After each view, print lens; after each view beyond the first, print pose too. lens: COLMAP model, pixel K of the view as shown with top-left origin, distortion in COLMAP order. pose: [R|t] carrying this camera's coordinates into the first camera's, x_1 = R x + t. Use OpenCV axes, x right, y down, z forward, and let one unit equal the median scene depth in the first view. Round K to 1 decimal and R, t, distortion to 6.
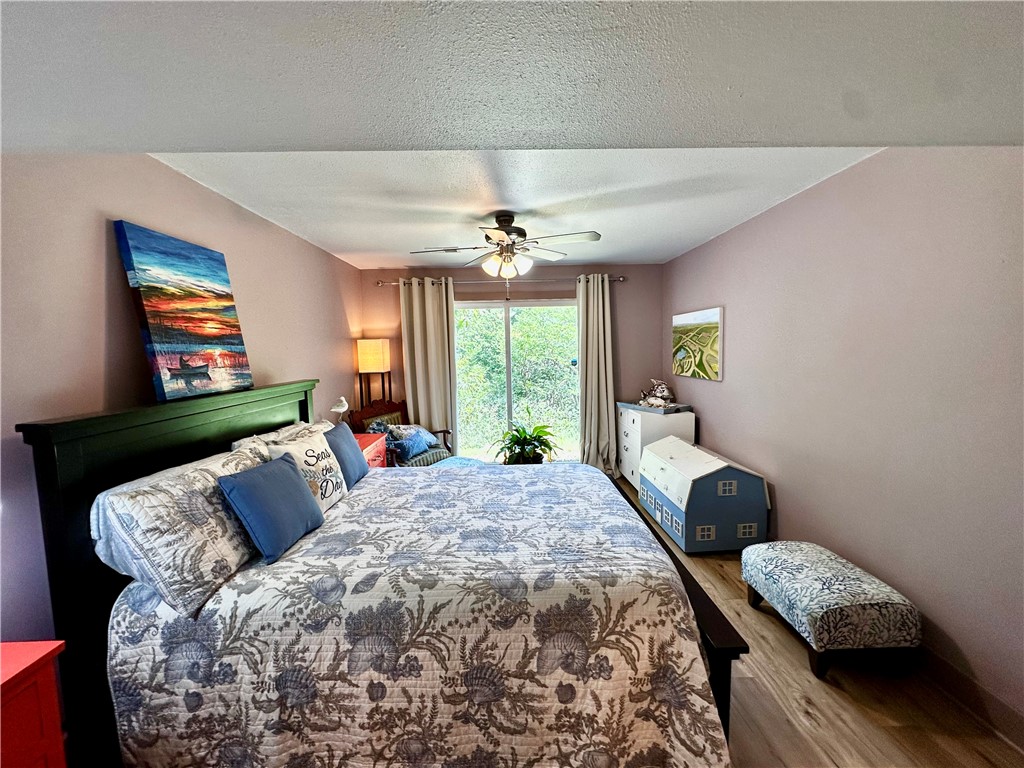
lens RADIAL K [[408.3, 0, 513.8], [0, 408.3, 383.2], [0, 0, 1]] dist [-0.003379, 0.000111]
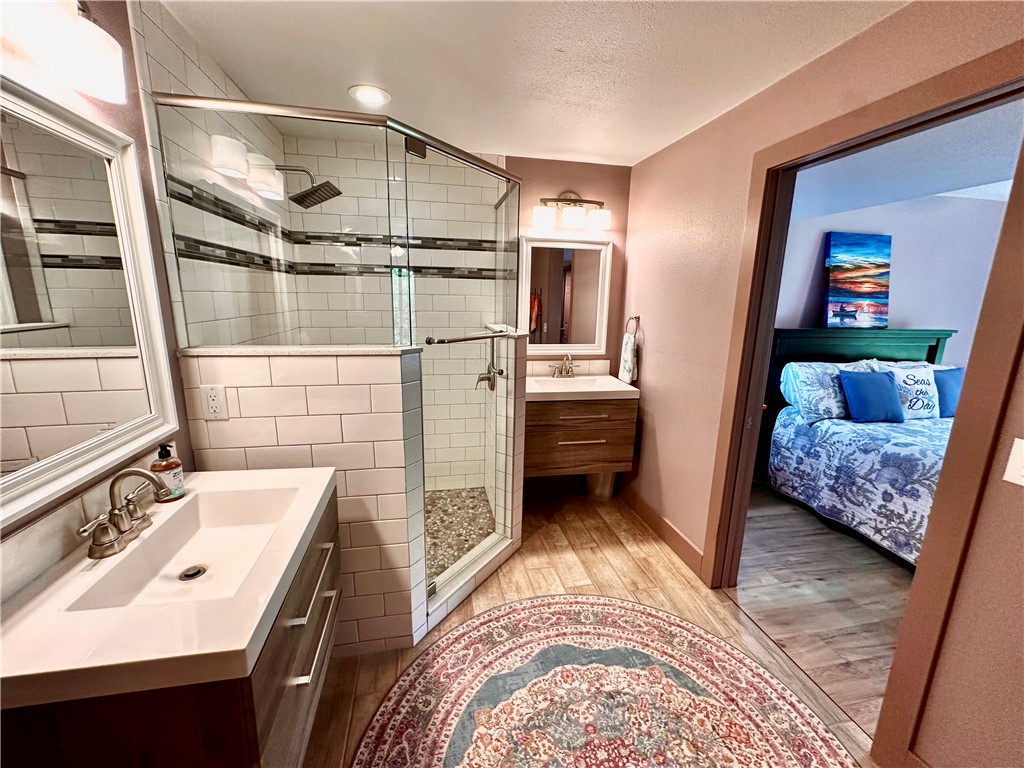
lens RADIAL K [[408.1, 0, 509.9], [0, 408.1, 383.8], [0, 0, 1]] dist [-0.005354, 0.000328]
pose [[0.172053, 0.228190, -0.958294, 0.775693], [-0.109124, 0.971228, 0.211678, 0.057641], [0.979025, 0.068153, 0.192004, -0.799779]]
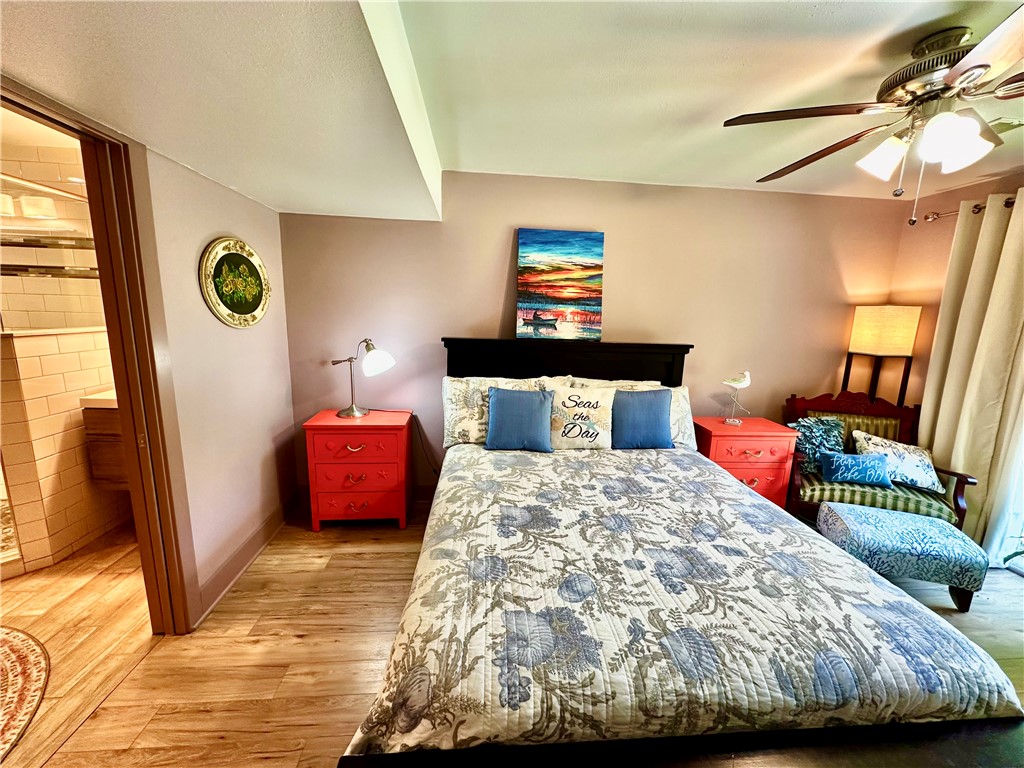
lens RADIAL K [[408.1, 0, 509.9], [0, 408.1, 383.8], [0, 0, 1]] dist [-0.005354, 0.000328]
pose [[0.064274, 0.201358, -0.977407, 0.794195], [-0.121108, 0.973766, 0.192644, -0.093004], [0.990556, 0.105990, 0.086974, 0.871952]]
